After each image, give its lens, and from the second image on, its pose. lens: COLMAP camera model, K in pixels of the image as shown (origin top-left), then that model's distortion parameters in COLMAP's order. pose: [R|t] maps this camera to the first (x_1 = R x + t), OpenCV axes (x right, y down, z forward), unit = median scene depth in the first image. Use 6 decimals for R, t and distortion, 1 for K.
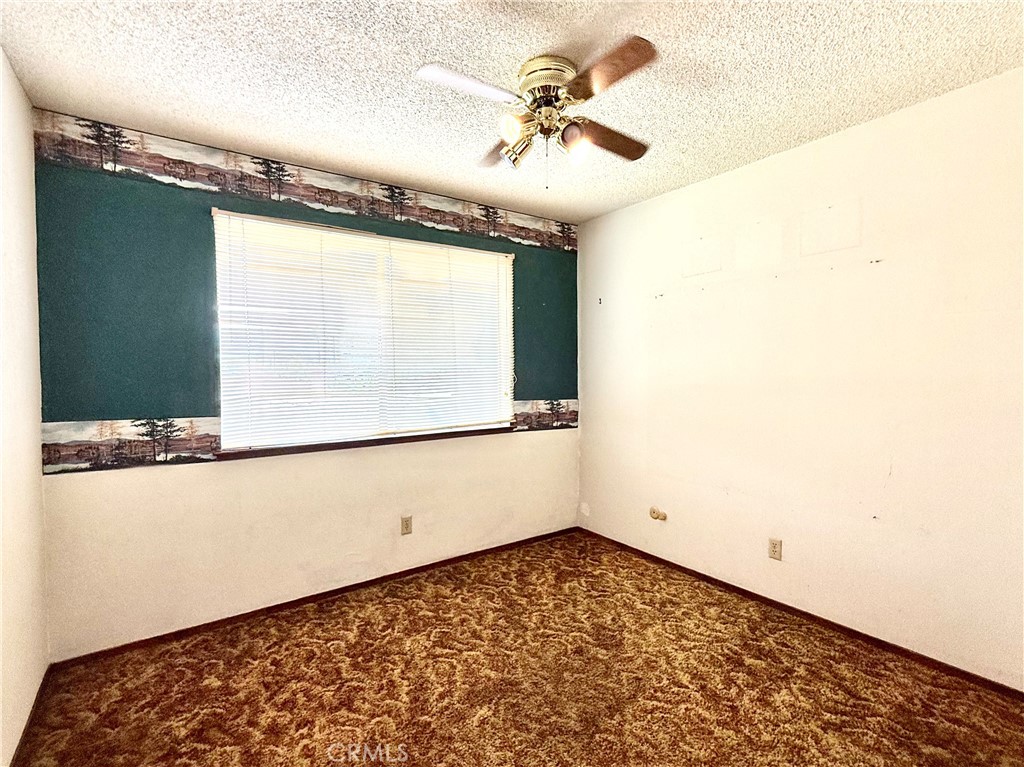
lens RADIAL K [[476.4, 0, 512.0], [0, 476.4, 383.5], [0, 0, 1]] dist [-0.000176, 0.000013]
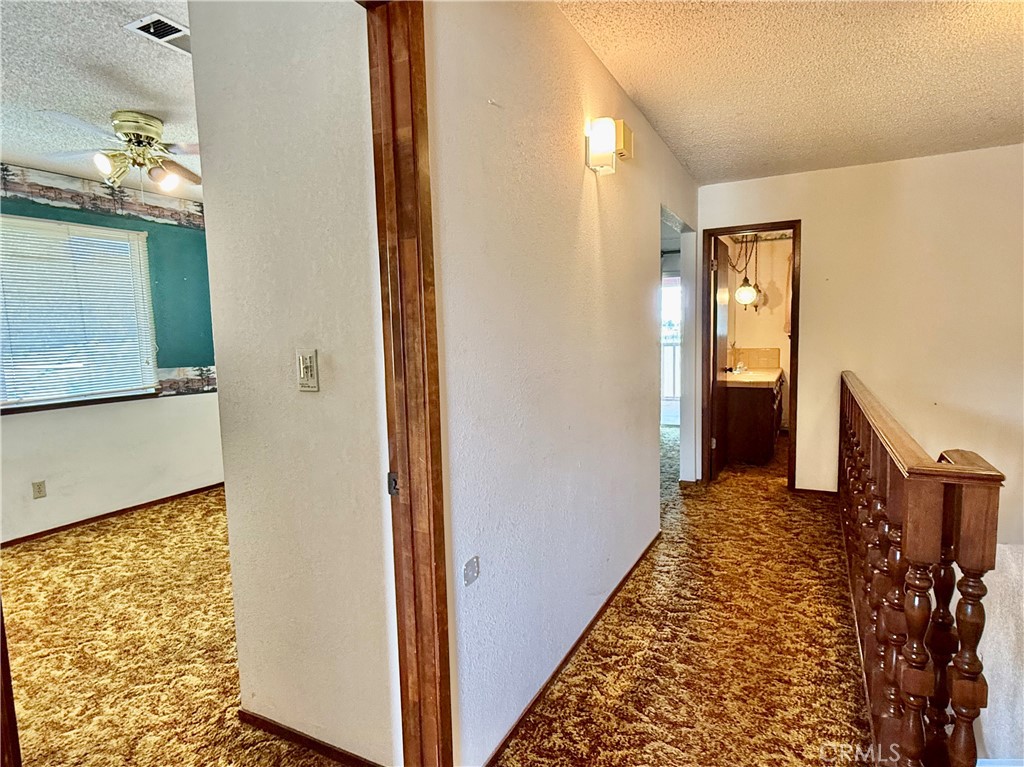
lens RADIAL K [[553.4, 0, 512.0], [0, 553.4, 383.5], [0, 0, 1]] dist [0.001537, -0.000676]
pose [[0.884593, -0.058137, 0.462725, 0.159300], [0.029893, 0.997227, 0.068146, 0.009968], [-0.465404, -0.046450, 0.883879, -0.592817]]
